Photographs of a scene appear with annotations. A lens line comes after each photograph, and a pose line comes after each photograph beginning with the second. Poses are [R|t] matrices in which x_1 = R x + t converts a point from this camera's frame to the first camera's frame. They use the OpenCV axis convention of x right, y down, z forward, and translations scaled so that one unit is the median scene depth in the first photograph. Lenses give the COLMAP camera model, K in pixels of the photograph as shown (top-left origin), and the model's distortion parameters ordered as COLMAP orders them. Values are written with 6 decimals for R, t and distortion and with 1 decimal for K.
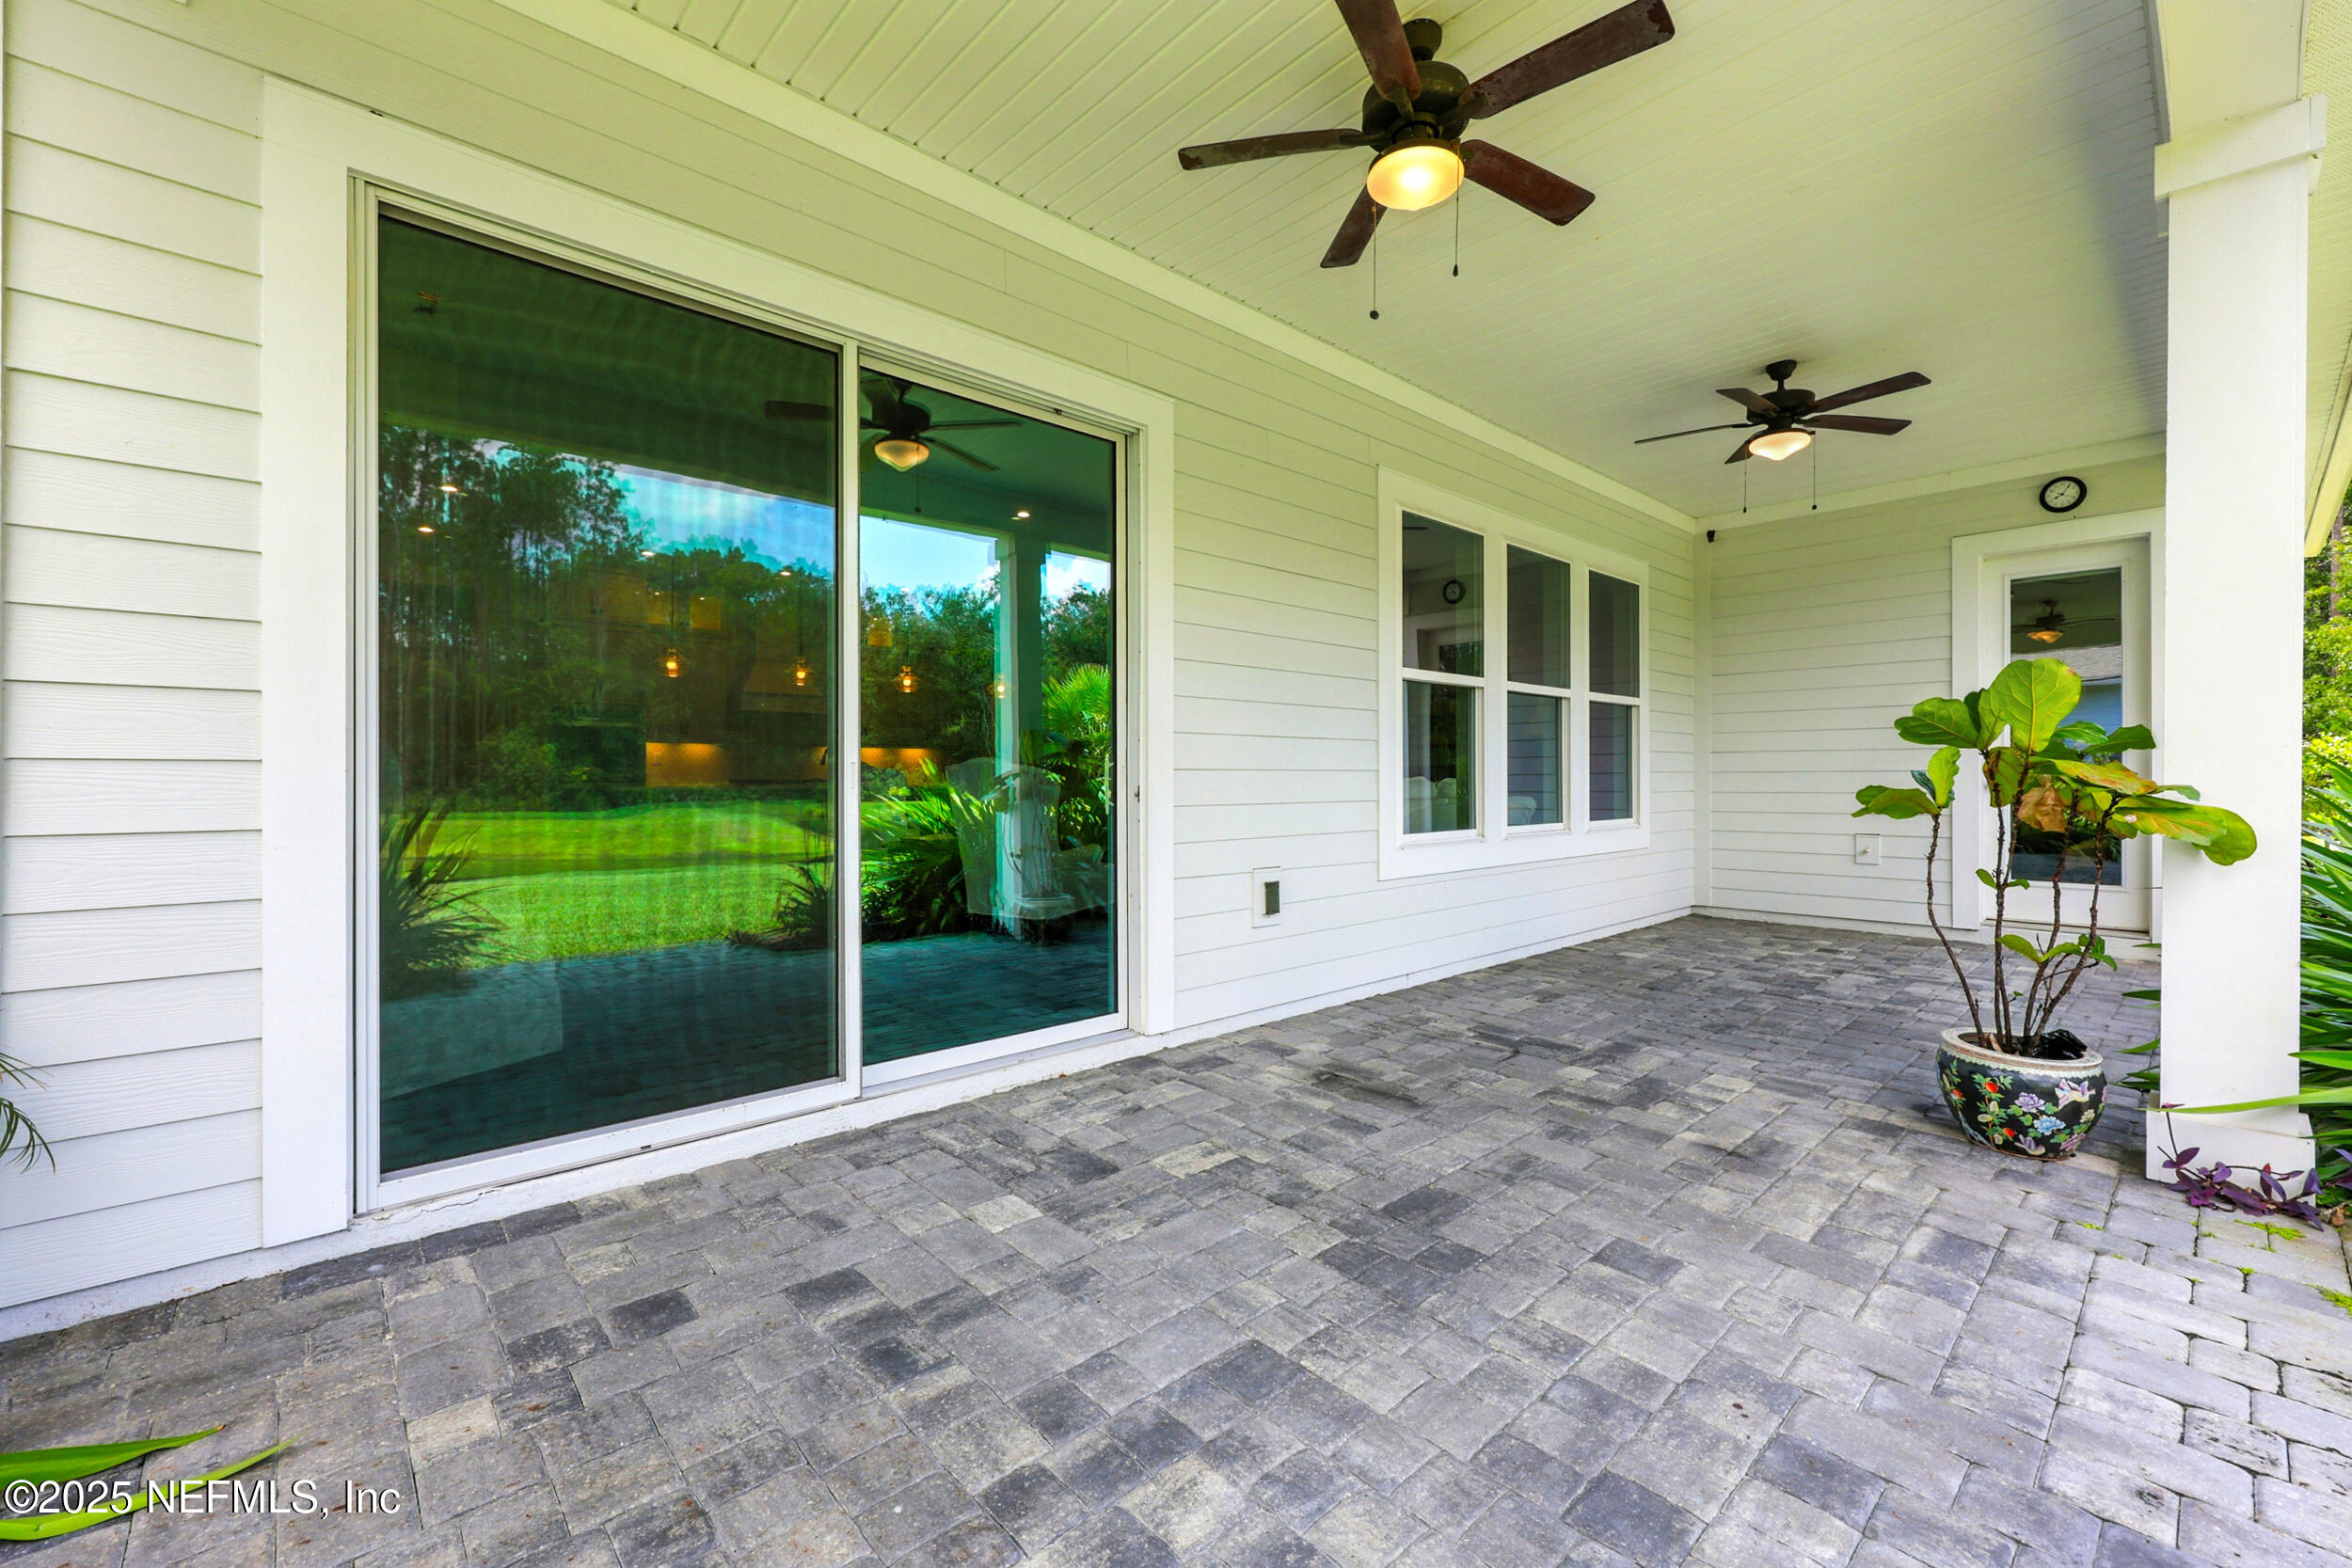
lens RADIAL K [[960.2, 0, 1177.9], [0, 960.2, 774.6], [0, 0, 1]] dist [-0.000708, -0.000088]
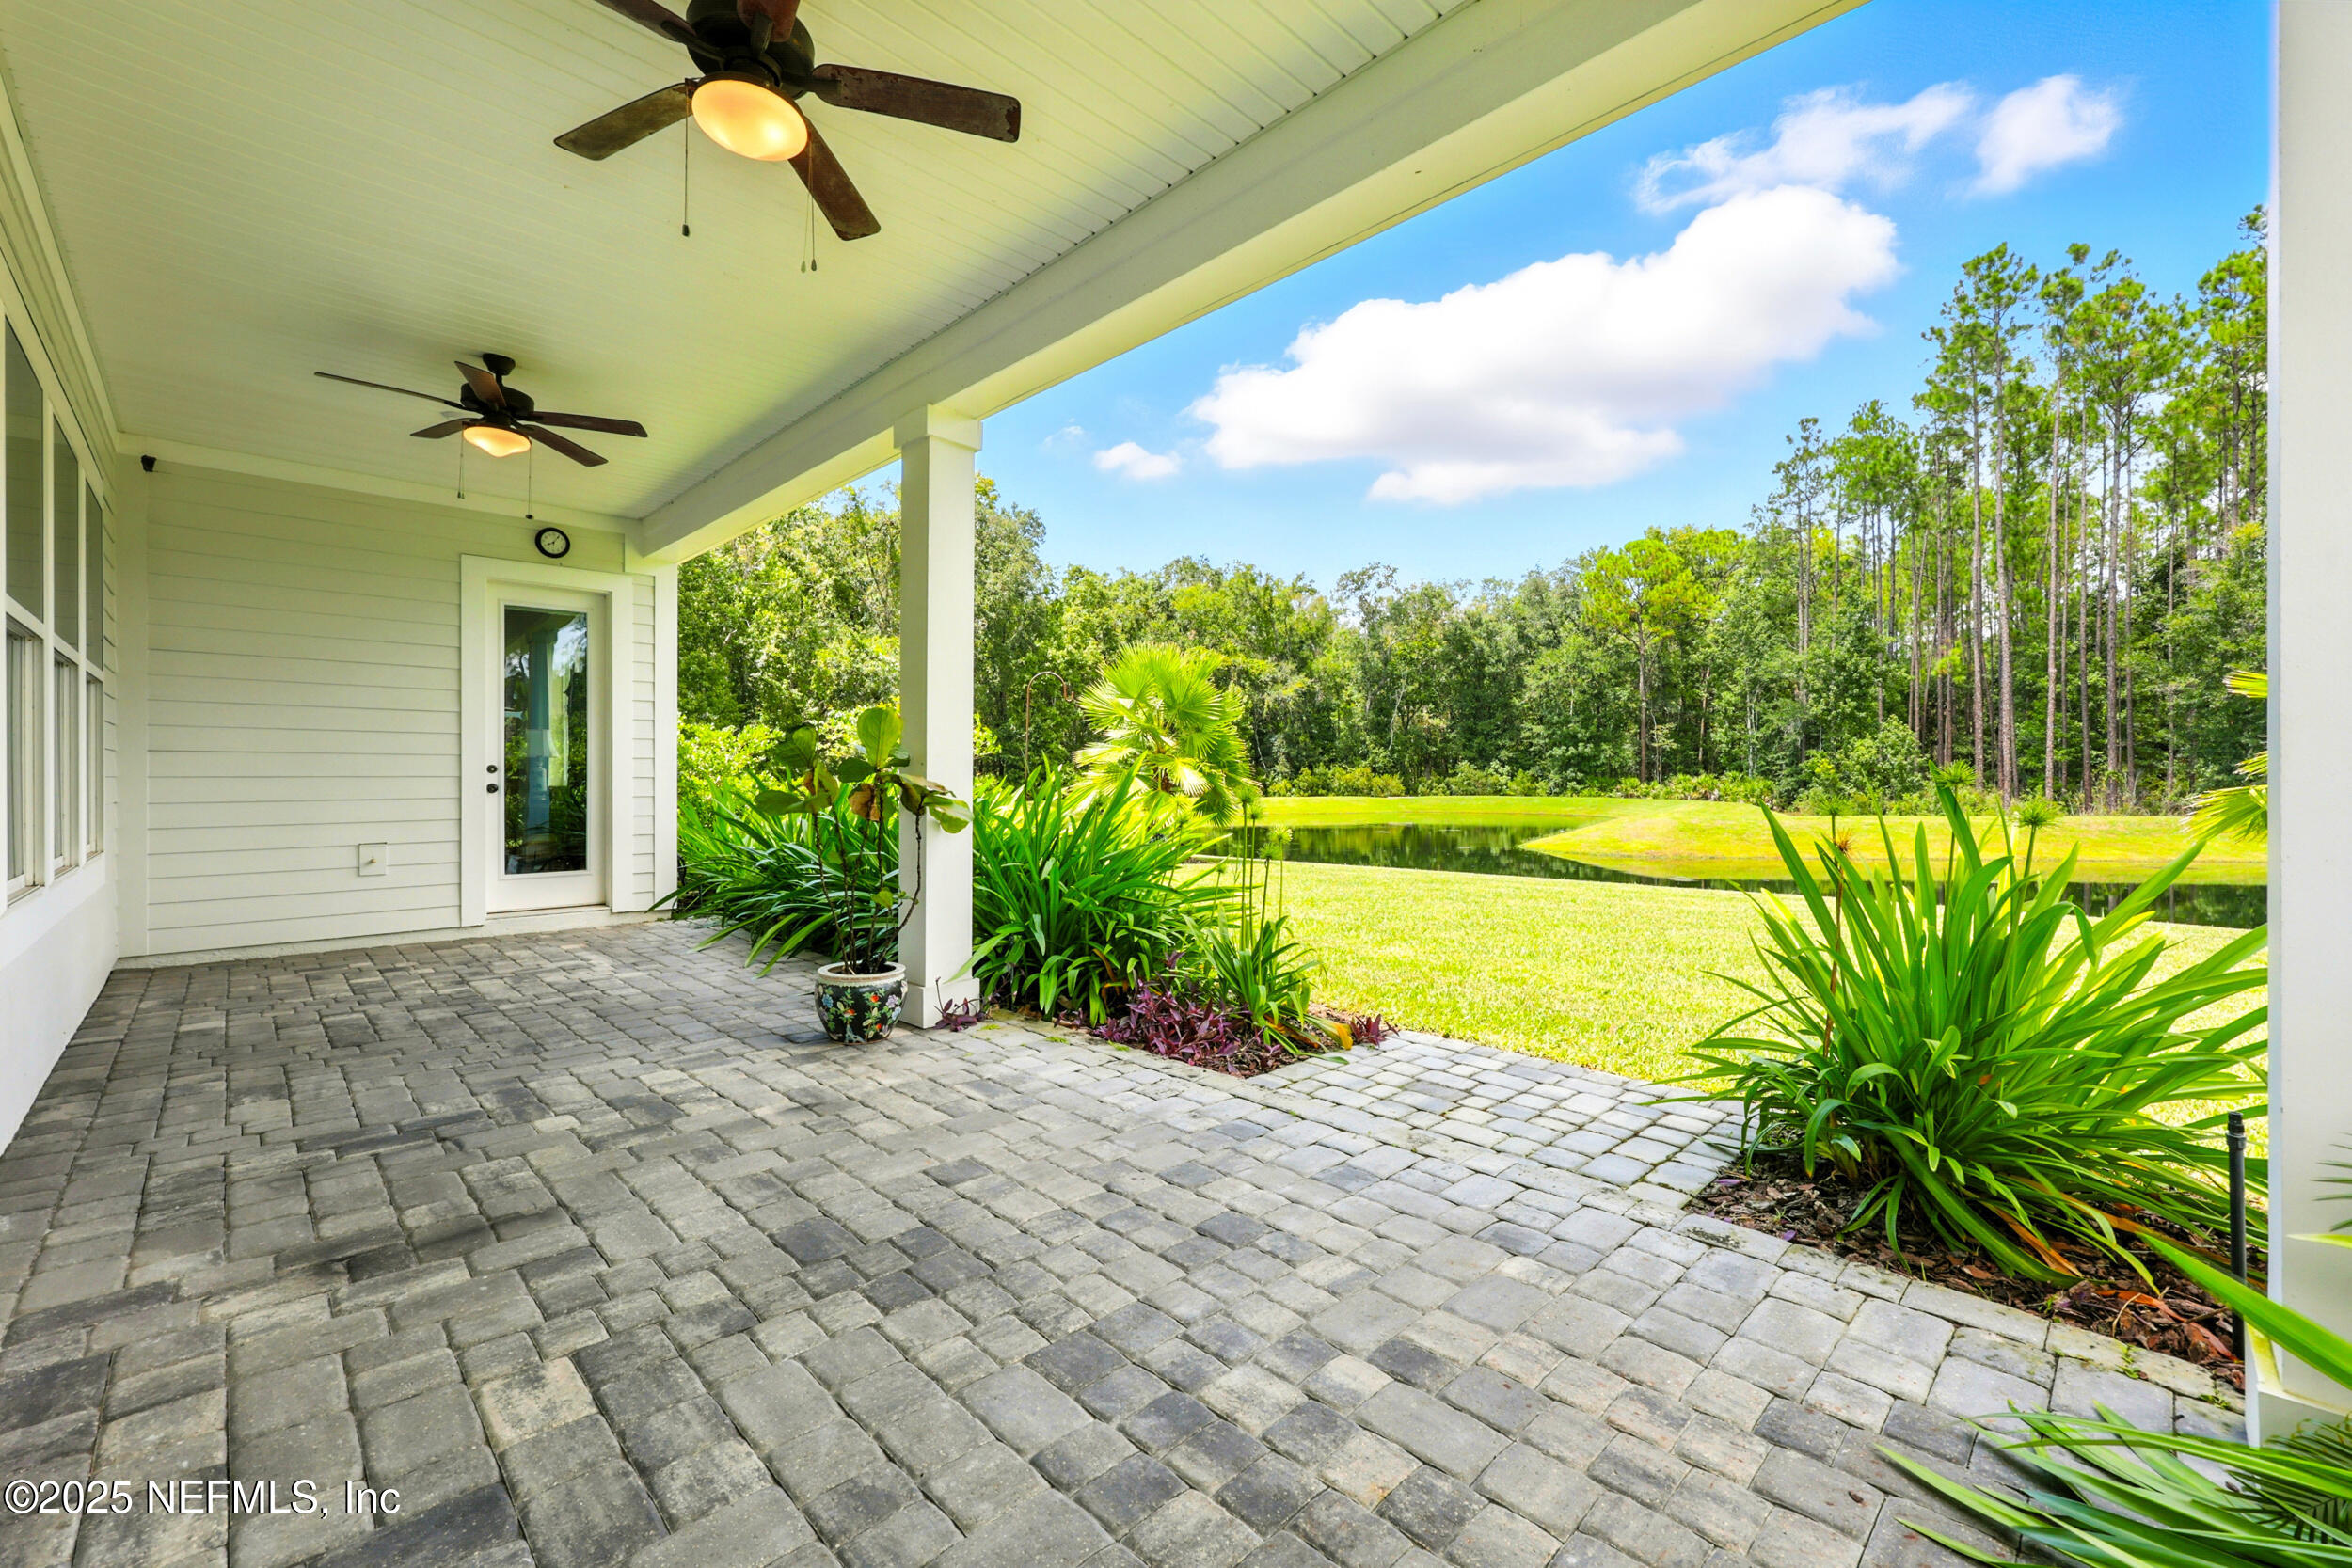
lens RADIAL K [[960.2, 0, 1178.2], [0, 960.2, 784.9], [0, 0, 1]] dist [-0.000708, -0.000088]
pose [[-0.036893, -0.006369, 0.999299, -0.579724], [-0.002192, 0.999978, 0.006292, -0.007757], [-0.999317, -0.001958, -0.036906, 0.556168]]
